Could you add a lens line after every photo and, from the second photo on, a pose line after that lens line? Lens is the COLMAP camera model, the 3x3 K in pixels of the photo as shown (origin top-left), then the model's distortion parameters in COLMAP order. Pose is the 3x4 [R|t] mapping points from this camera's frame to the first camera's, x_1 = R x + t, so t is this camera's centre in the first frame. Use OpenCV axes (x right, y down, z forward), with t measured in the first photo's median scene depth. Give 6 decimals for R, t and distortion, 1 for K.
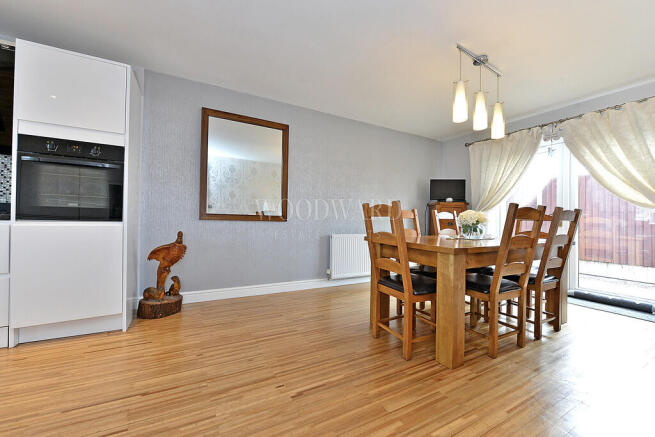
lens RADIAL K [[258.3, 0, 327.8], [0, 258.3, 222.7], [0, 0, 1]] dist [-0.010706, -0.000780]
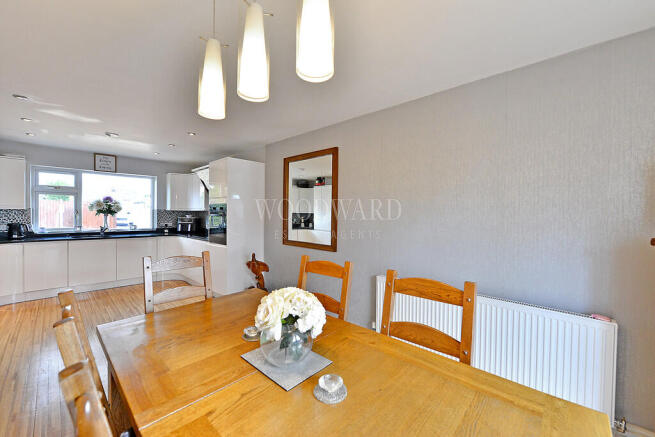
lens RADIAL K [[258.3, 0, 328.4], [0, 258.3, 225.7], [0, 0, 1]] dist [-0.010706, -0.000780]
pose [[0.316964, 0.012626, -0.948354, 0.944633], [-0.022390, 0.999732, 0.005827, -0.136936], [0.948173, 0.019387, 0.317162, 0.918418]]
